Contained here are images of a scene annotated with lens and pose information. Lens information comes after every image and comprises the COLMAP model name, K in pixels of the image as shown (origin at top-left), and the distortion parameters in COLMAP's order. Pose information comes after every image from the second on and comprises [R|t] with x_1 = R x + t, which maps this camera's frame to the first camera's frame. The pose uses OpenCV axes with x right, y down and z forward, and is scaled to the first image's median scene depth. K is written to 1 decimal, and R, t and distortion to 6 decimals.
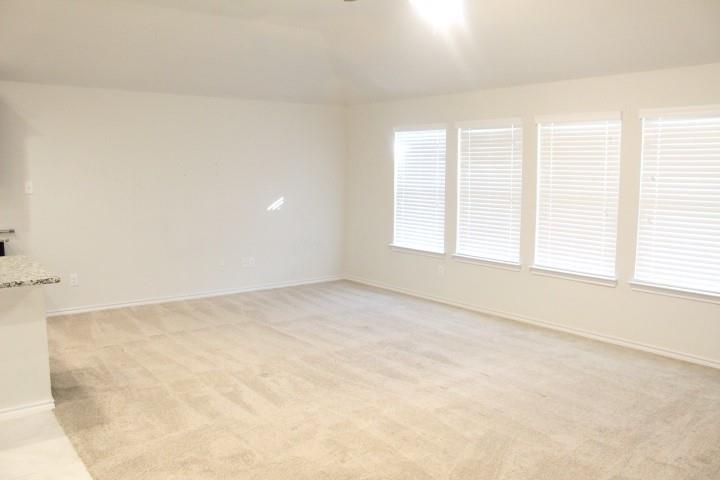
lens RADIAL K [[614.1, 0, 360.0], [0, 614.1, 240.0], [0, 0, 1]] dist [-0.136071, 0.132404]
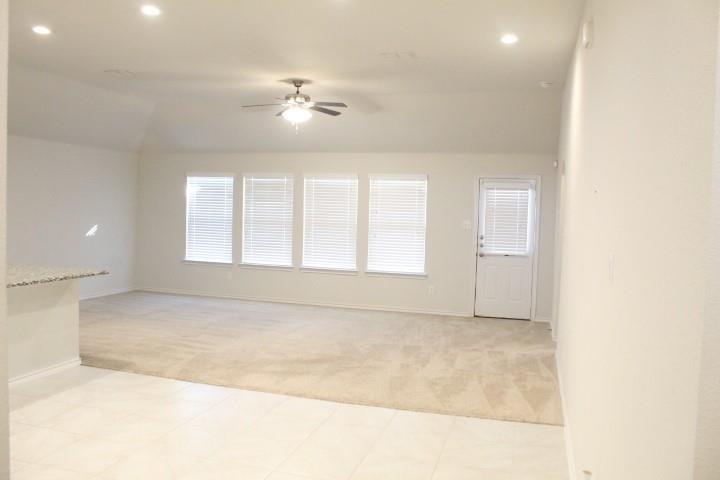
lens RADIAL K [[614.1, 0, 360.0], [0, 614.1, 240.0], [0, 0, 1]] dist [-0.136071, 0.132404]
pose [[0.815266, -0.012141, 0.578959, -0.529764], [0.043573, 0.998232, -0.040425, 0.045420], [-0.577445, 0.058184, 0.814354, -0.401657]]
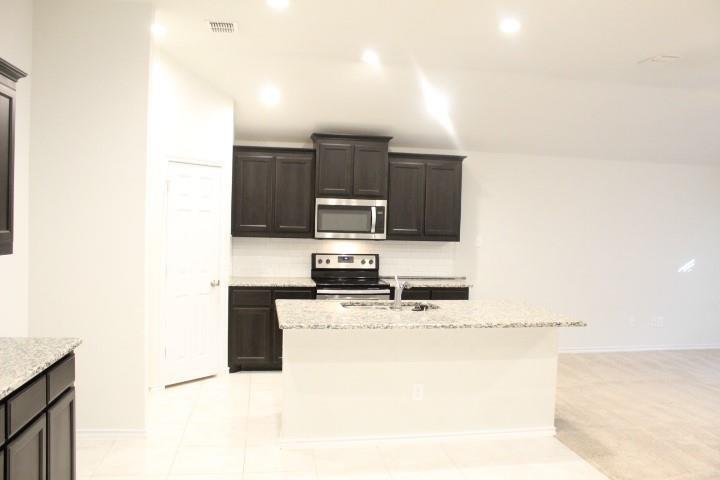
lens RADIAL K [[614.1, 0, 360.0], [0, 614.1, 240.0], [0, 0, 1]] dist [-0.136071, 0.132404]
pose [[0.885705, 0.029443, -0.463314, -0.212537], [-0.071809, 0.994665, -0.074066, 0.013642], [0.458662, 0.098871, 0.883094, -0.155669]]
